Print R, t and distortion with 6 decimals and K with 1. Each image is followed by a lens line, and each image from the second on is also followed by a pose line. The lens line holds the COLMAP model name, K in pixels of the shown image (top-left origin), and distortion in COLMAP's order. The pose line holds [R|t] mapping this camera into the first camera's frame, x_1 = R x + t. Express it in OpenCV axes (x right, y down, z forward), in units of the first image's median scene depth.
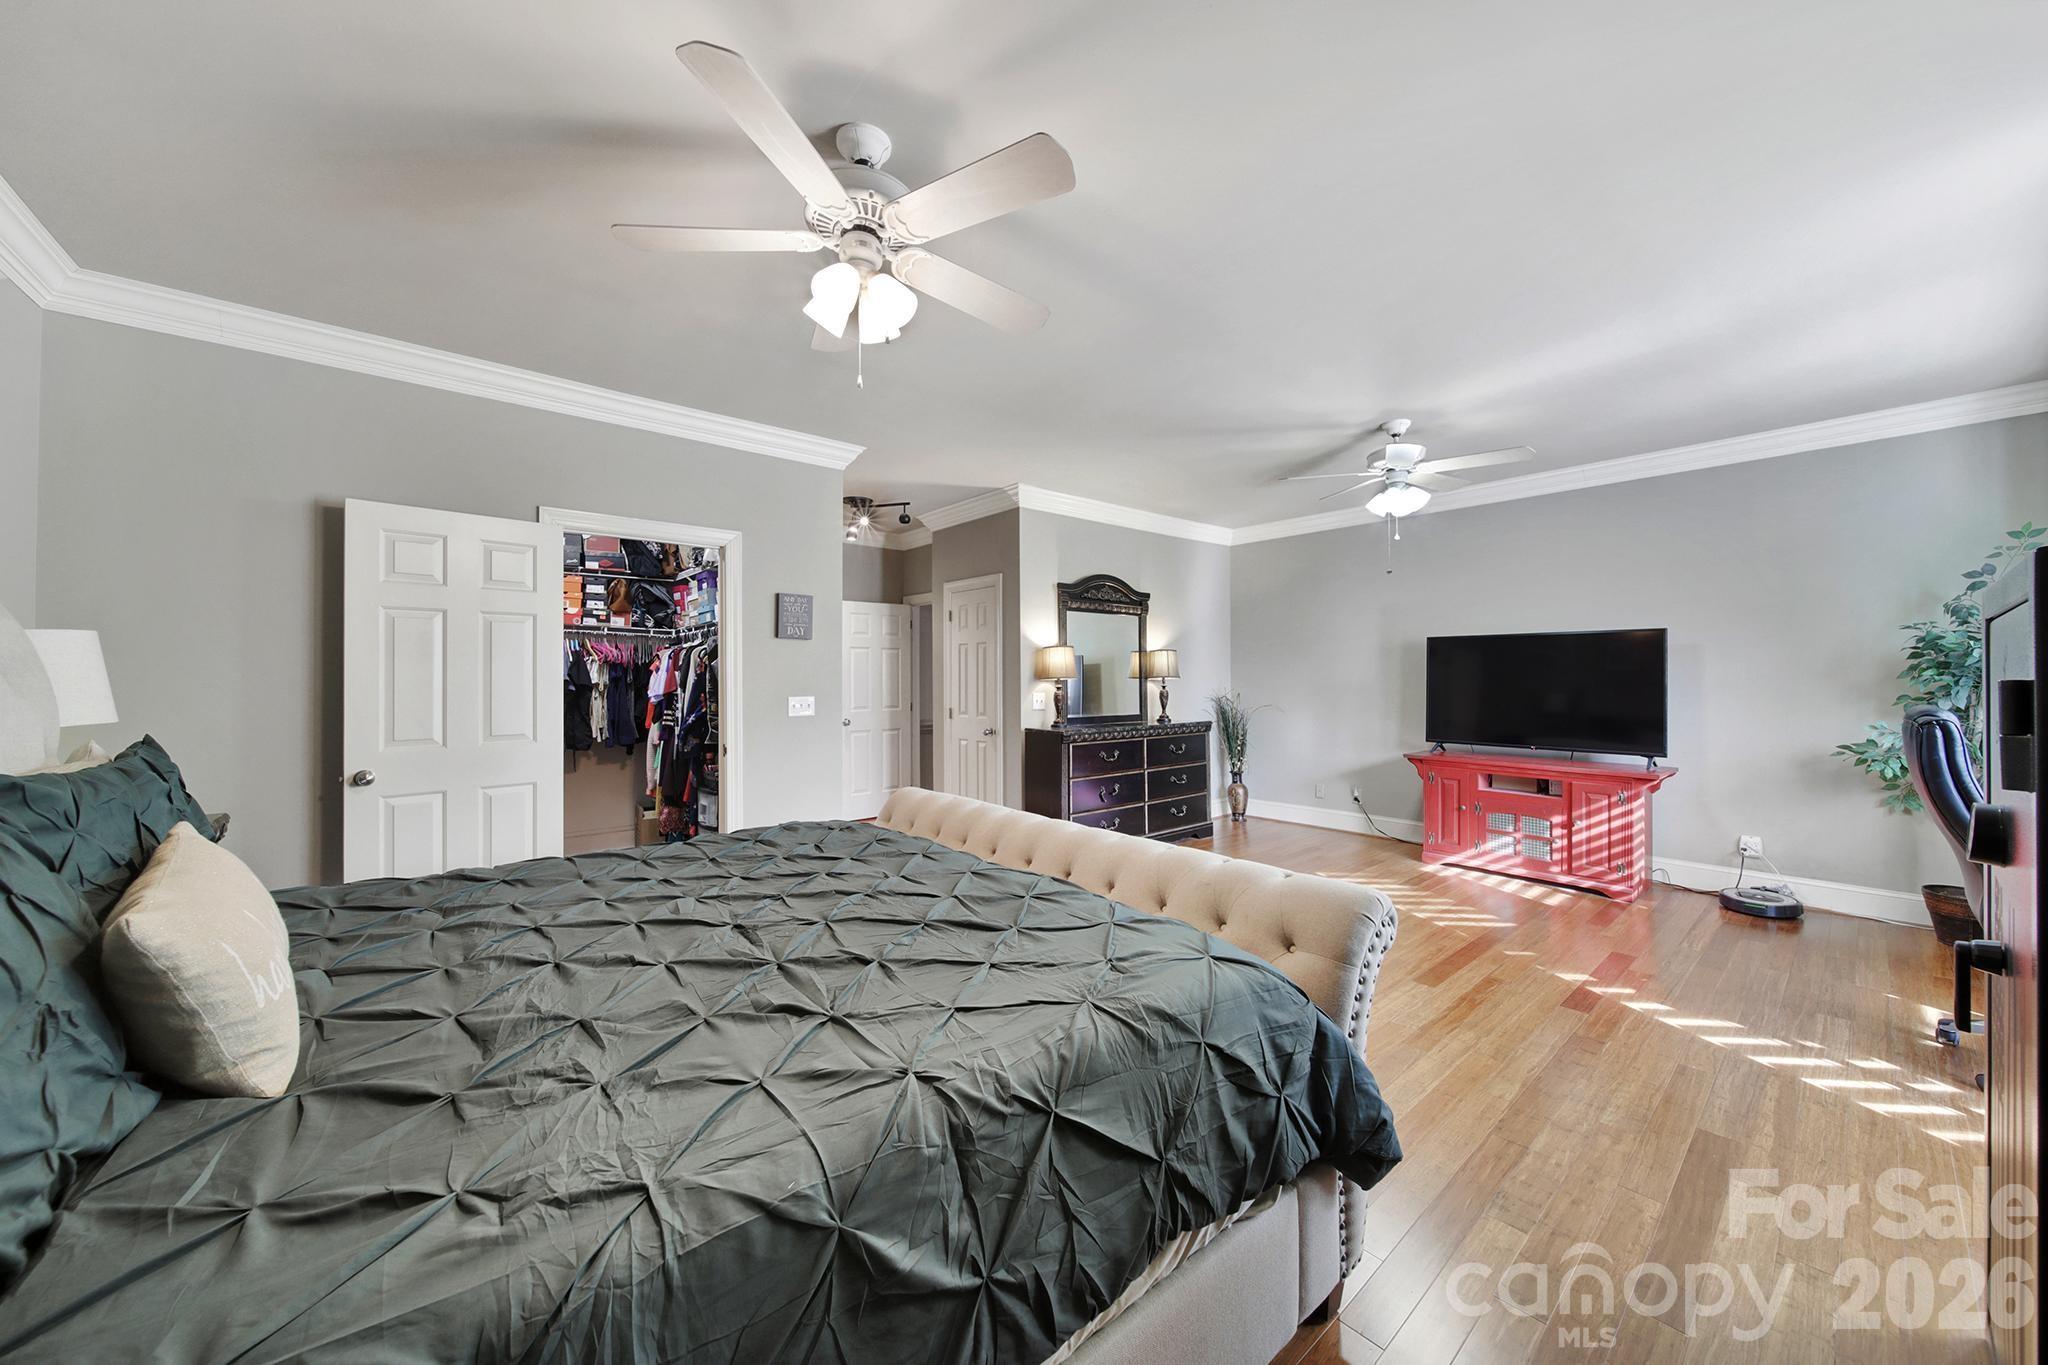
lens RADIAL K [[718.5, 0, 1010.5], [0, 718.5, 674.2], [0, 0, 1]] dist [-0.014150, -0.000760]
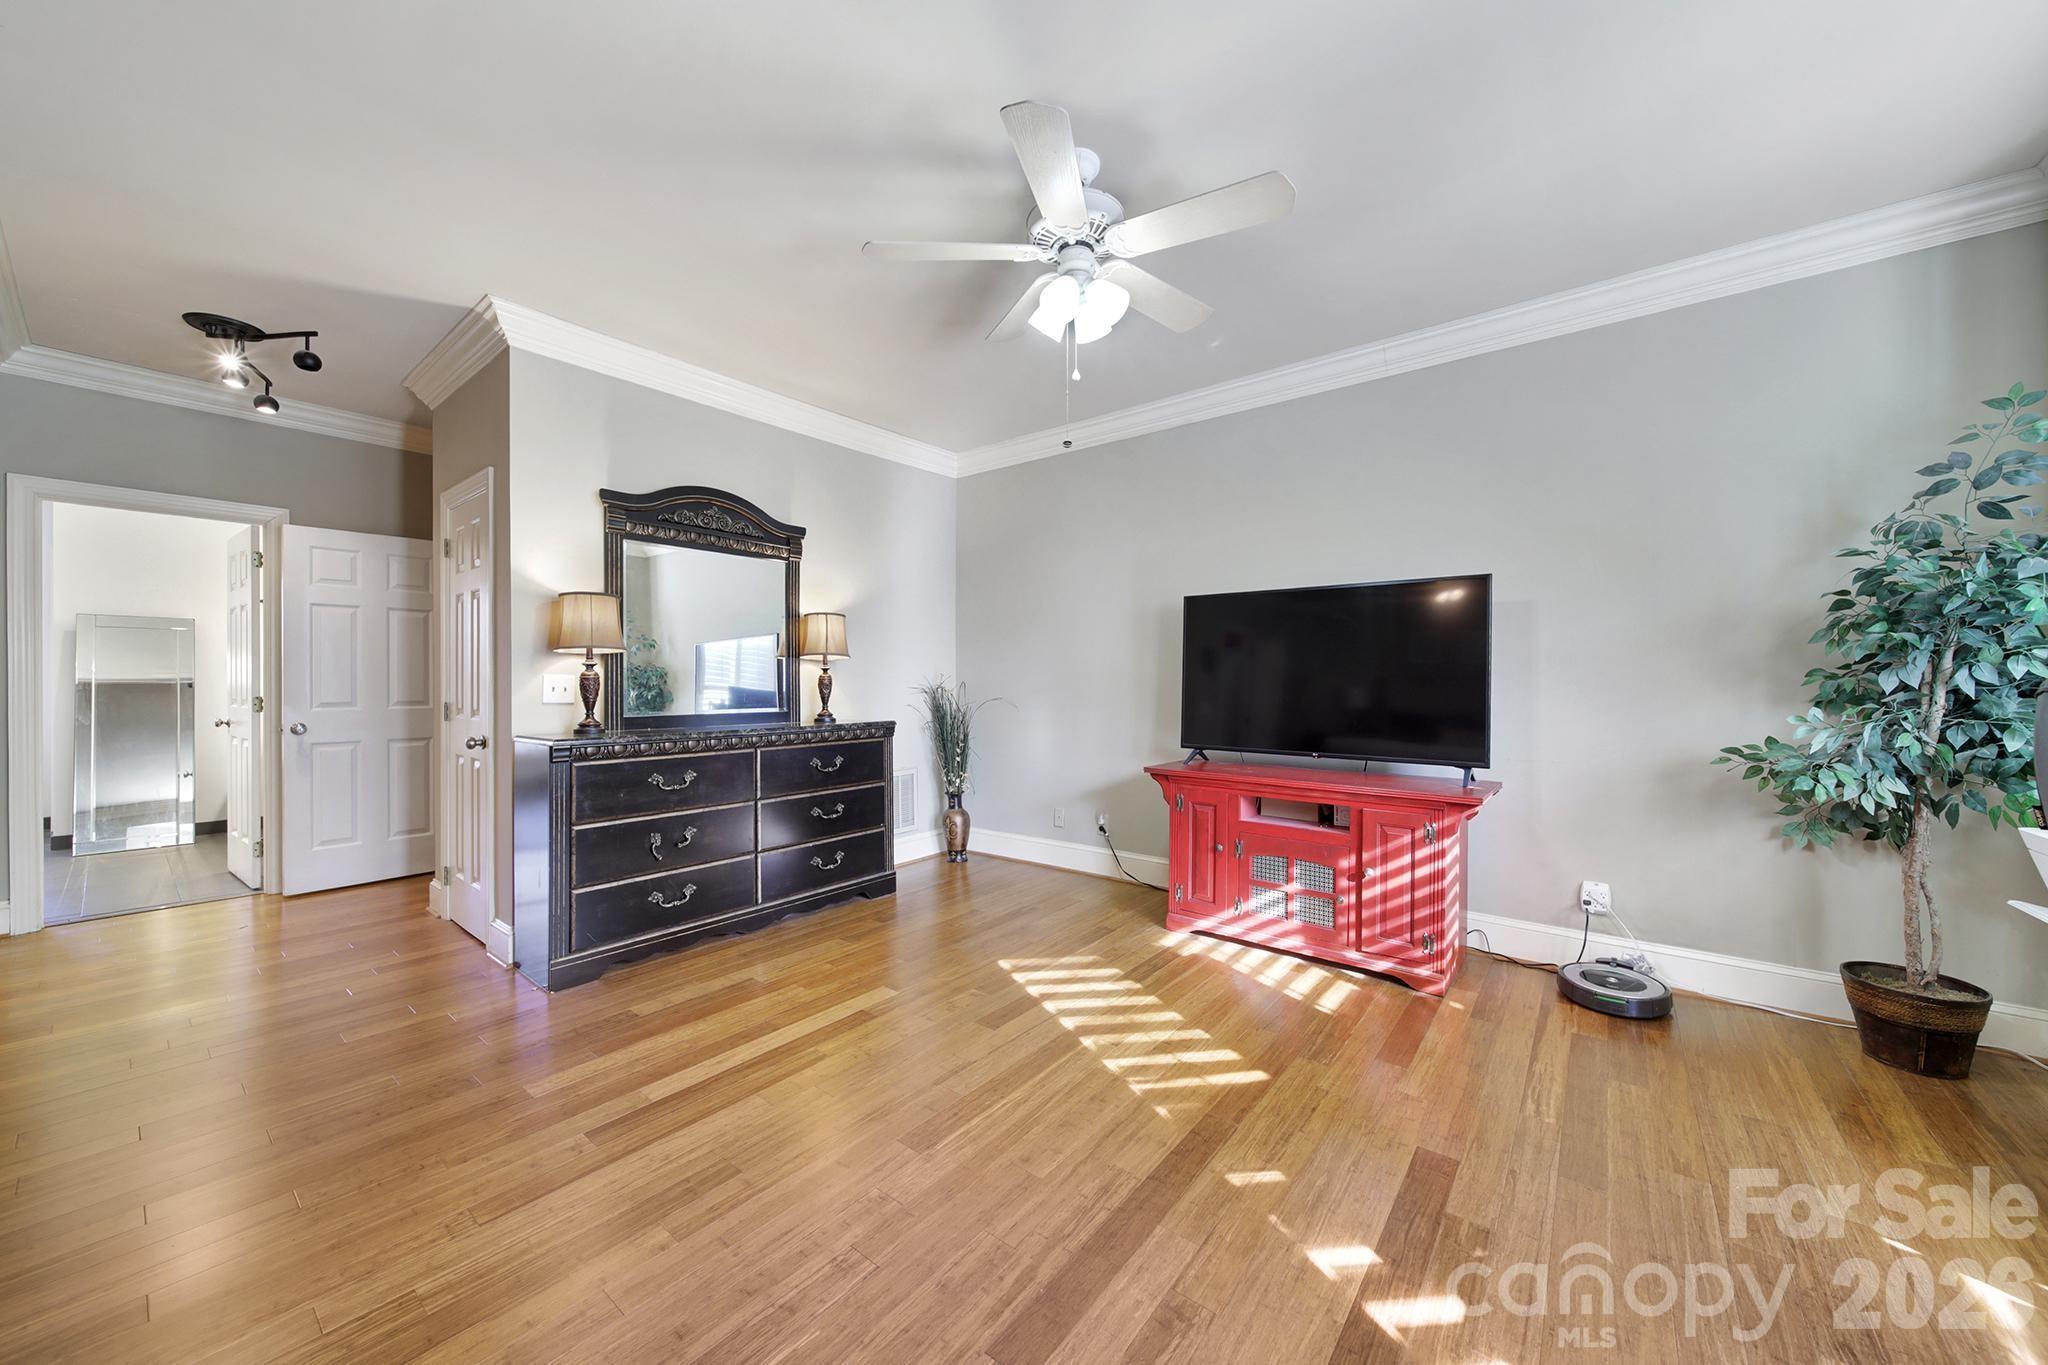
lens RADIAL K [[718.5, 0, 1036.0], [0, 718.5, 688.2], [0, 0, 1]] dist [-0.014150, -0.000760]
pose [[0.975951, 0.000162, 0.217988, 0.331586], [-0.003466, 0.999885, 0.014771, 0.030874], [-0.217960, -0.015171, 0.975840, 0.400328]]
